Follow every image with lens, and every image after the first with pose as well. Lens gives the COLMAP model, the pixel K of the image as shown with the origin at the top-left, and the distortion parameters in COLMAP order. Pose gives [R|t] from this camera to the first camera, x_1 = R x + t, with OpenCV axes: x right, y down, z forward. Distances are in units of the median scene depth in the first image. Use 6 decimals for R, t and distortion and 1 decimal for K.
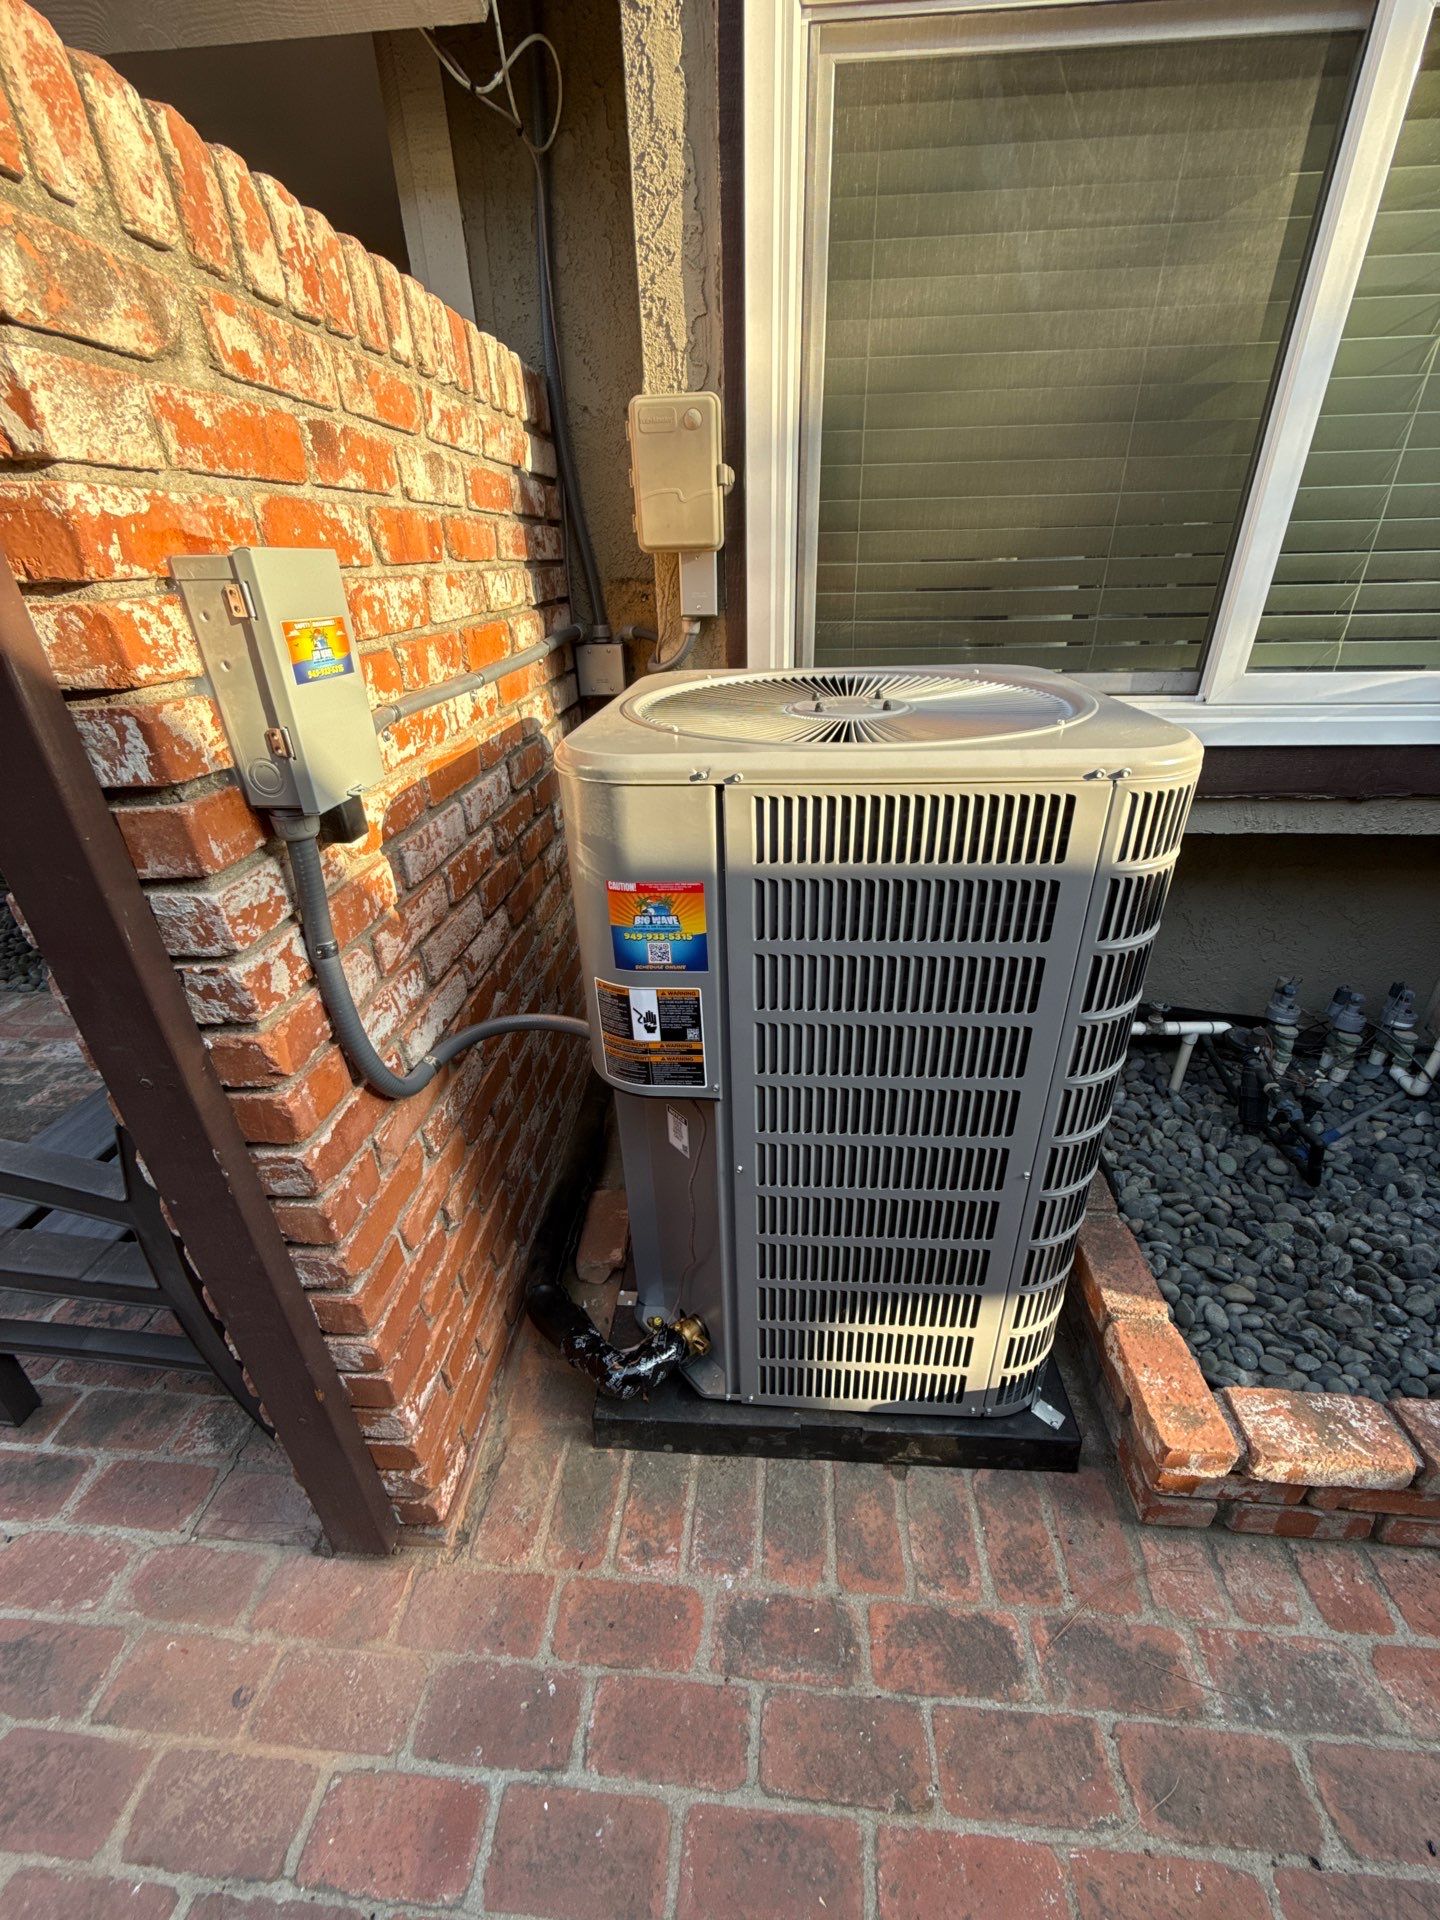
lens RADIAL K [[775.5, 0, 723.4], [0, 775.5, 959.6], [0, 0, 1]] dist [0.009483, 0.000192]
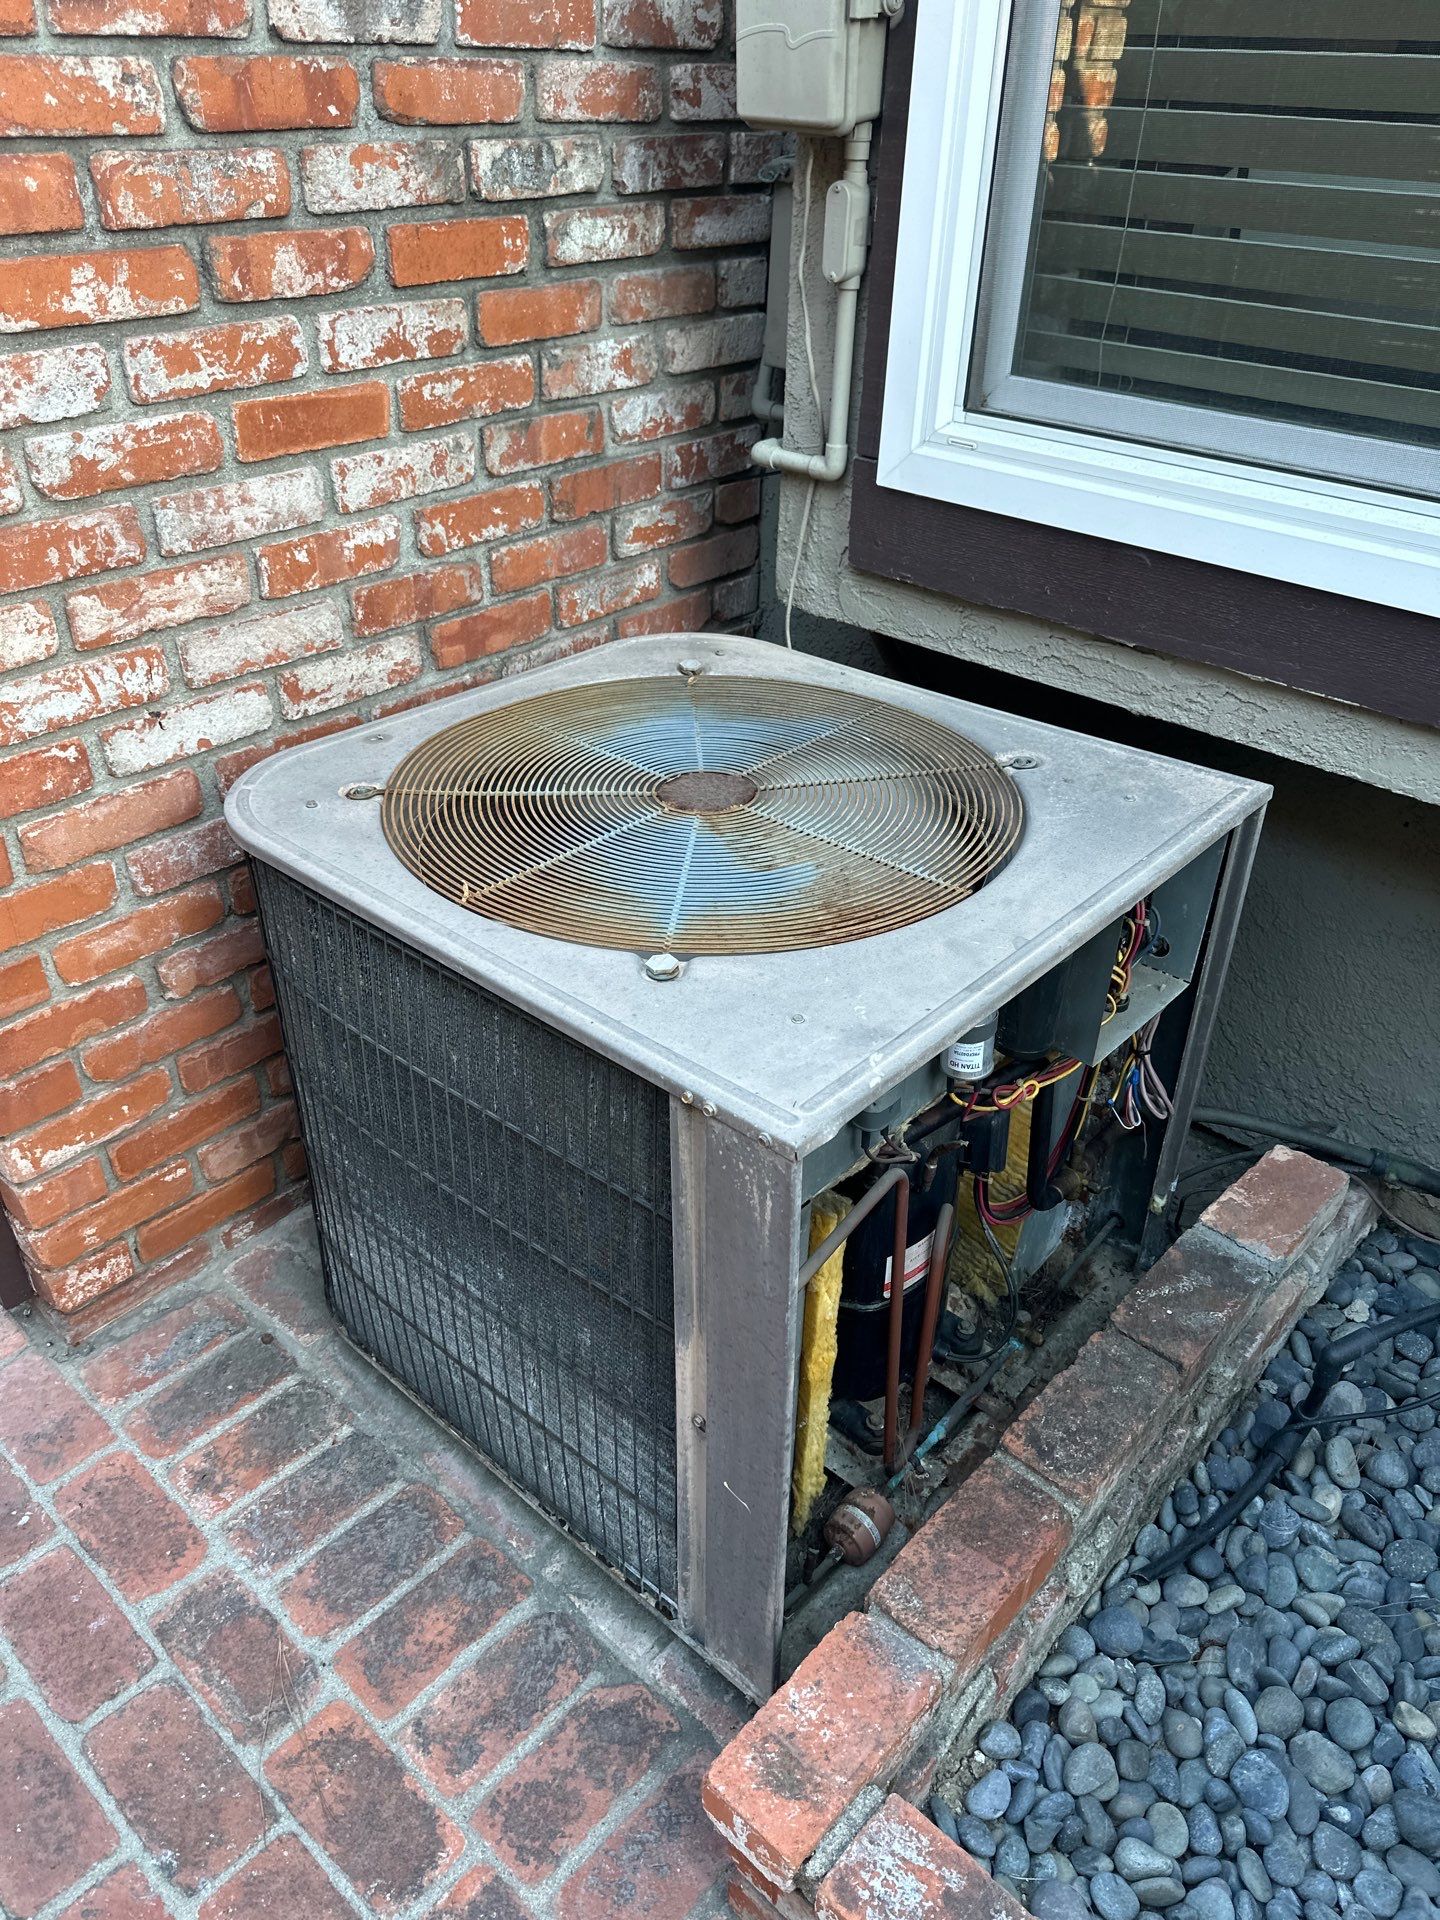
lens RADIAL K [[1412.4, 0, 721.7], [0, 1412.4, 960.7], [0, 0, 1]] dist [0.011331, -0.002579]
pose [[0.784857, 0.368438, -0.498250, 0.897576], [-0.319934, 0.929523, 0.183381, -0.153252], [0.530699, 0.015479, 0.847419, 0.085672]]
